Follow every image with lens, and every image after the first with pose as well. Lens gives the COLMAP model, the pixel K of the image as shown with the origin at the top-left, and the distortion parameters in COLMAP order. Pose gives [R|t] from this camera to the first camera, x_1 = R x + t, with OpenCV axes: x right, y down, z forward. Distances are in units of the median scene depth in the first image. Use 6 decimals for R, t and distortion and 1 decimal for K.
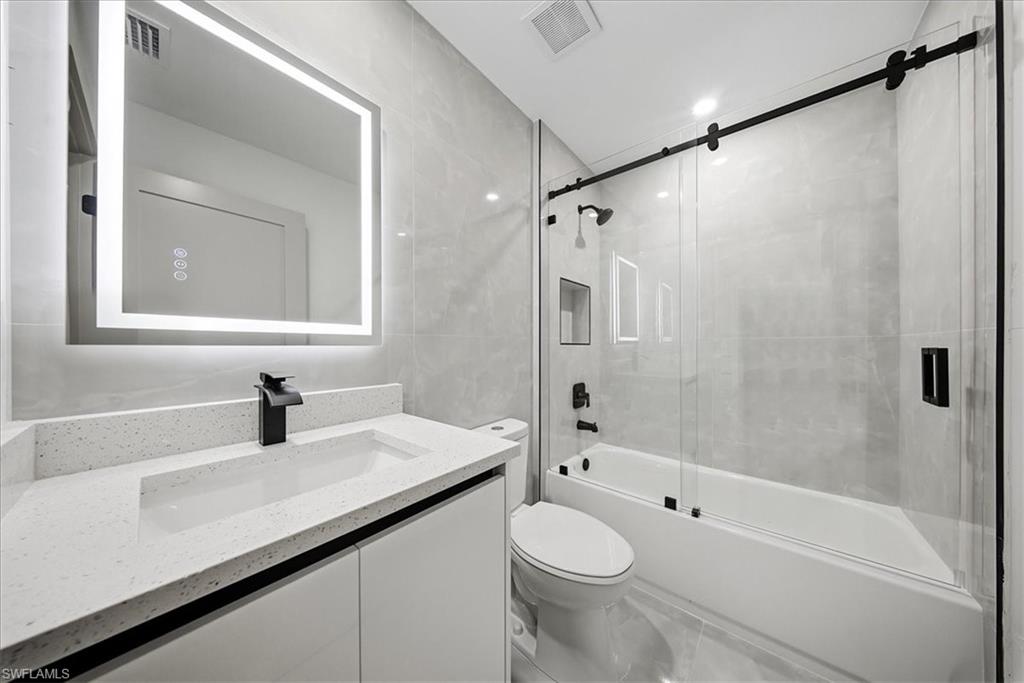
lens RADIAL K [[308.8, 0, 516.8], [0, 308.8, 340.1], [0, 0, 1]] dist [0.000180, 0.000011]
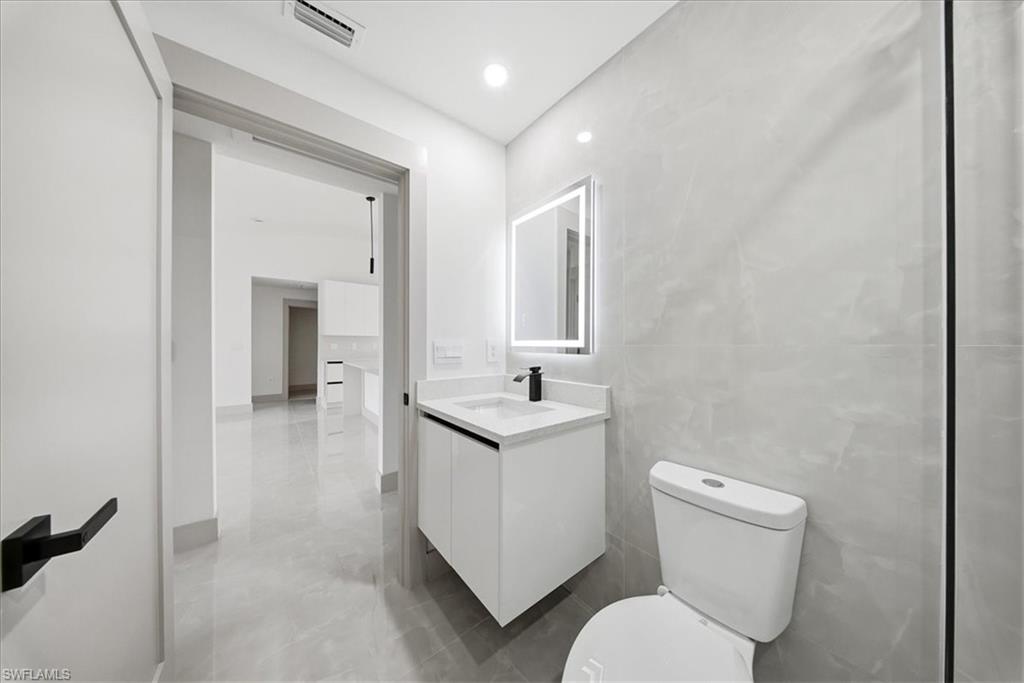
lens RADIAL K [[308.8, 0, 516.8], [0, 308.8, 340.1], [0, 0, 1]] dist [0.000180, 0.000011]
pose [[-0.179246, -0.037962, -0.983072, 1.306442], [0.000535, 0.999251, -0.038684, 0.006849], [0.983804, -0.007460, -0.179091, 1.354328]]
